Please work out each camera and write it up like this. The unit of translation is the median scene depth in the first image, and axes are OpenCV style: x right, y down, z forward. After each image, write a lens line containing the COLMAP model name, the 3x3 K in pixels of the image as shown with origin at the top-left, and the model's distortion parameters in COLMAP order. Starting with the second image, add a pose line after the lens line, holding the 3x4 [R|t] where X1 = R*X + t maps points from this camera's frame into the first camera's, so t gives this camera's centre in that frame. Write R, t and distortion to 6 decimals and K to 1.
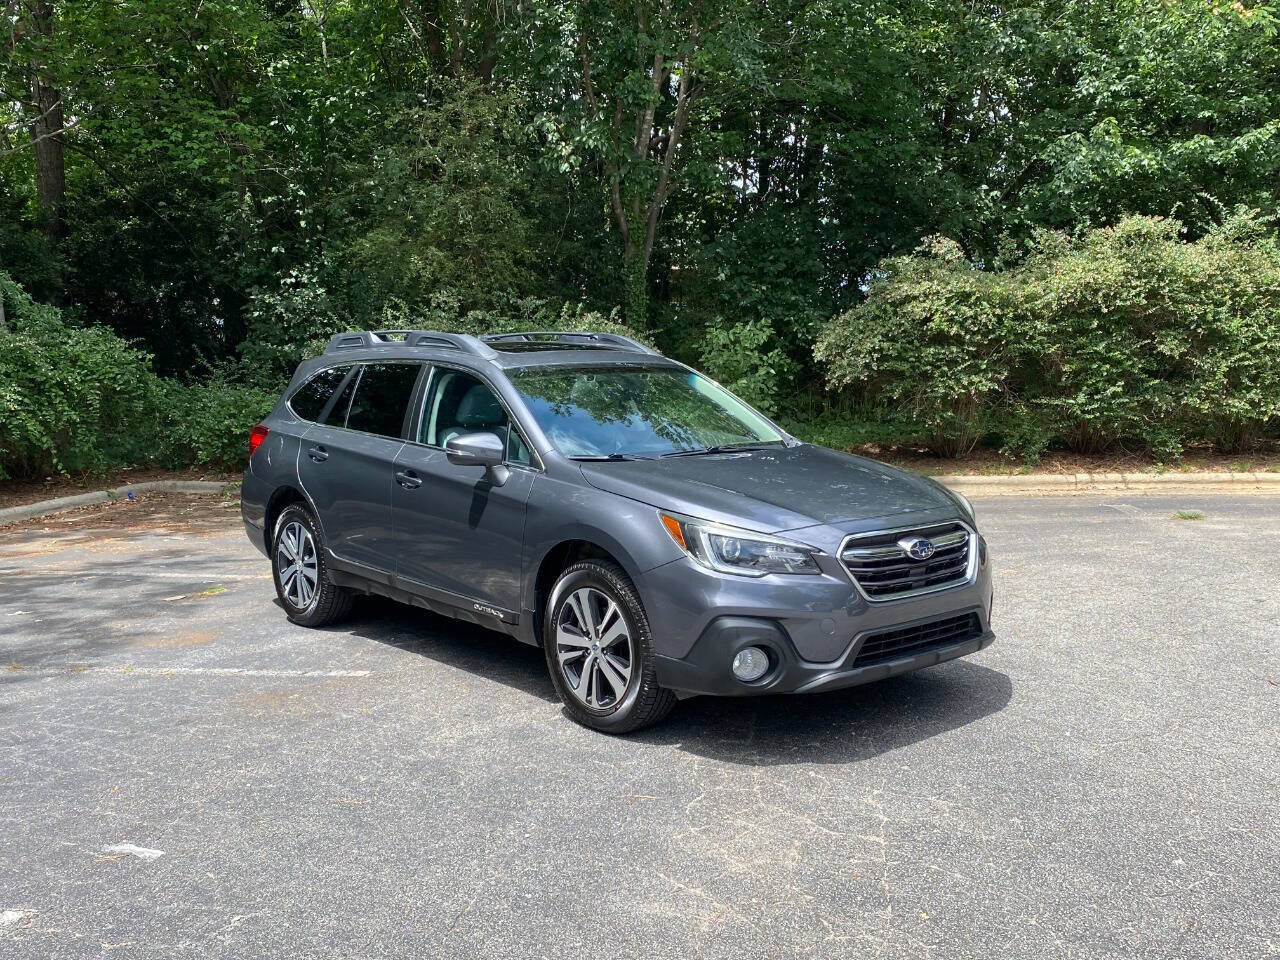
lens RADIAL K [[1277.0, 0, 640.0], [0, 1277.0, 480.0], [0, 0, 1]] dist [-0.007570, -0.034467]
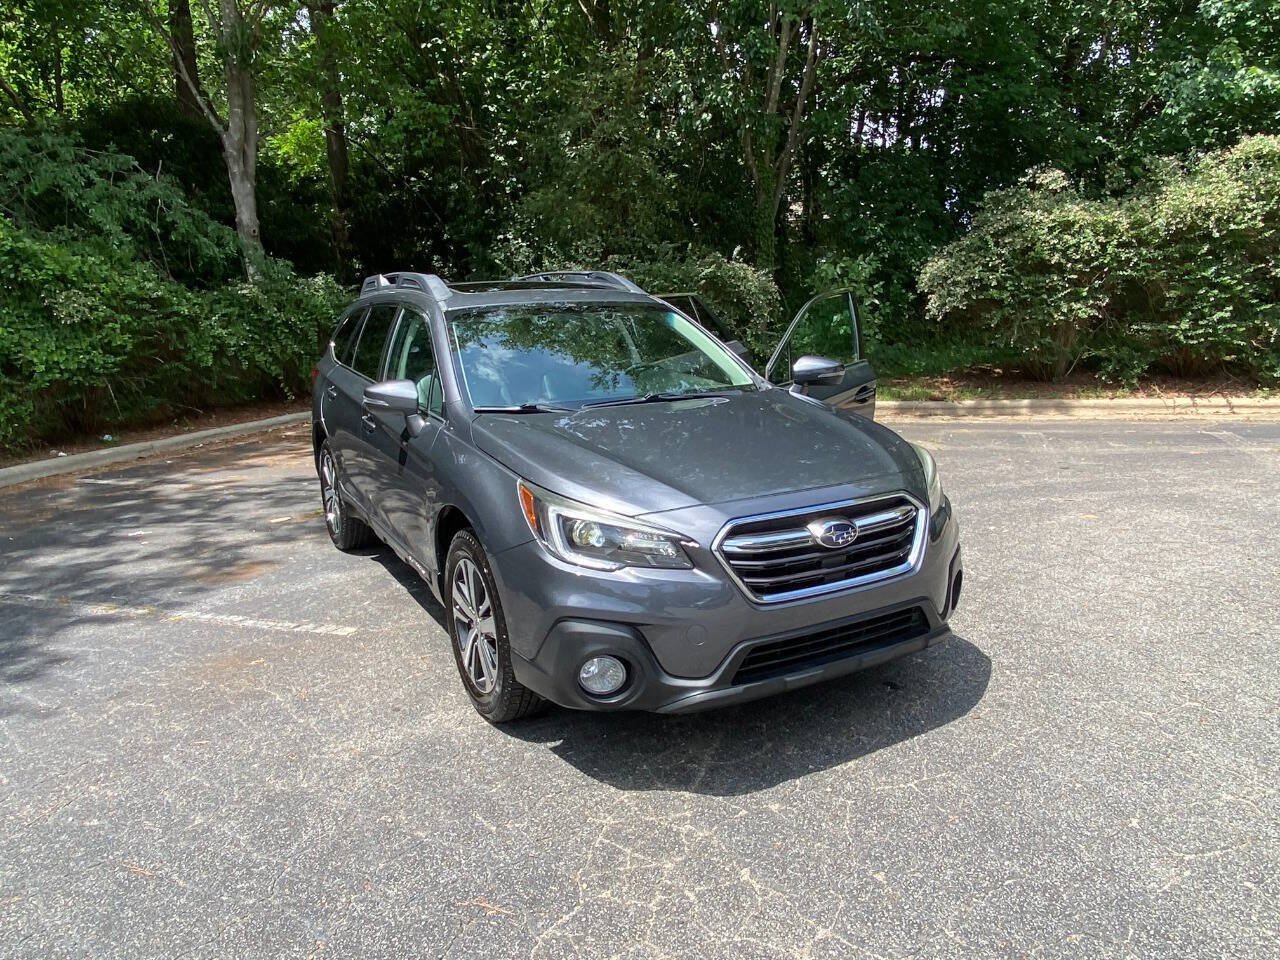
lens RADIAL K [[930.6, 0, 672.5], [0, 930.6, 479.2], [0, 0, 1]] dist [-0.008237, -0.006771]
pose [[0.977275, 0.022042, -0.210824, 0.105447], [-0.000076, 0.994615, 0.103637, -0.017591], [0.211973, -0.101265, 0.972015, 0.183567]]
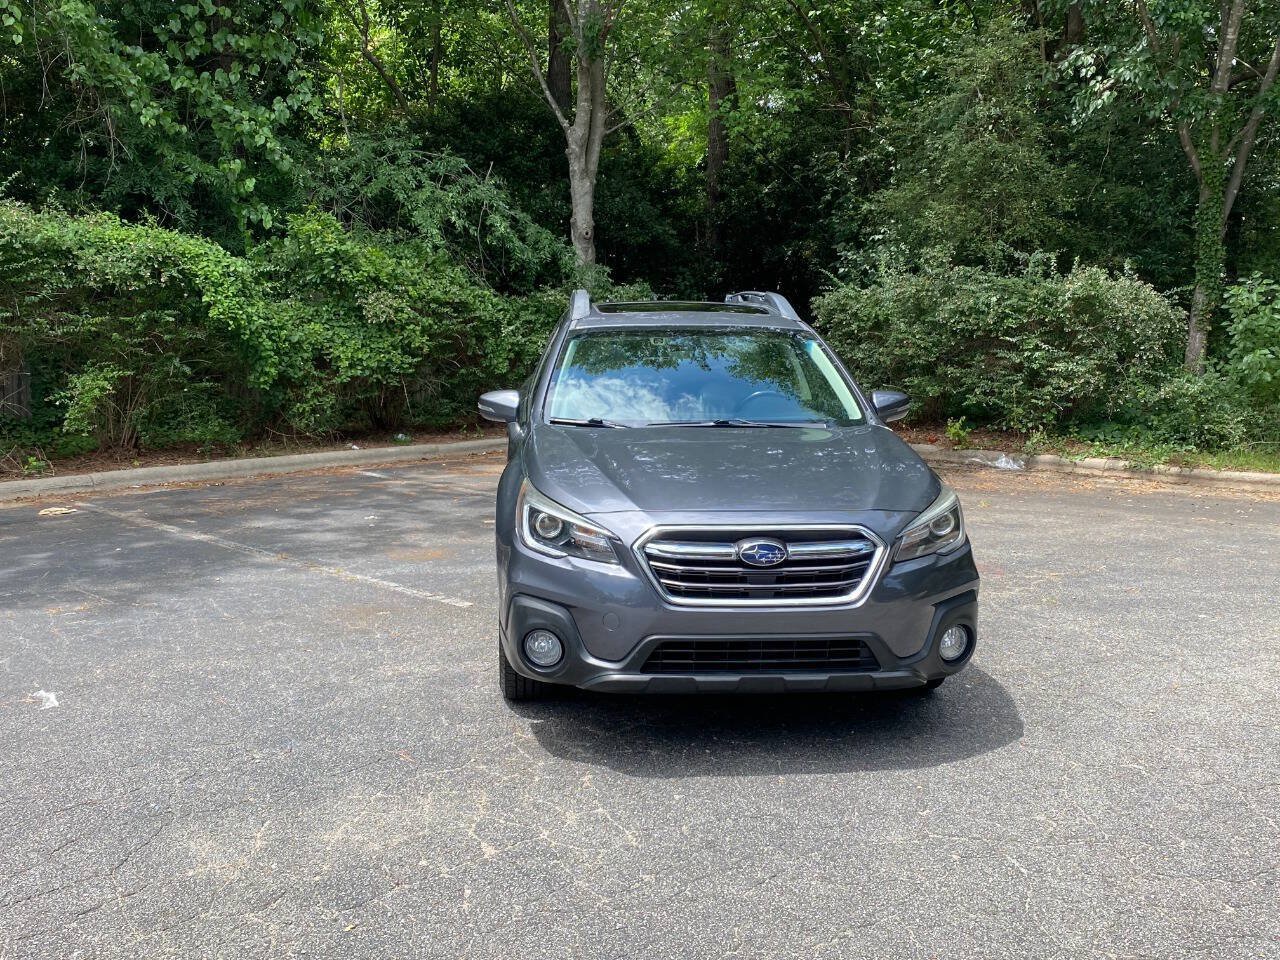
lens RADIAL K [[1227.8, 0, 640.0], [0, 1227.8, 480.0], [0, 0, 1]] dist [0.142840, -0.352955]
pose [[0.791115, 0.099341, -0.603547, 0.284296], [-0.074772, 0.995030, 0.065768, -0.019129], [0.607080, -0.006901, 0.794610, 0.128481]]
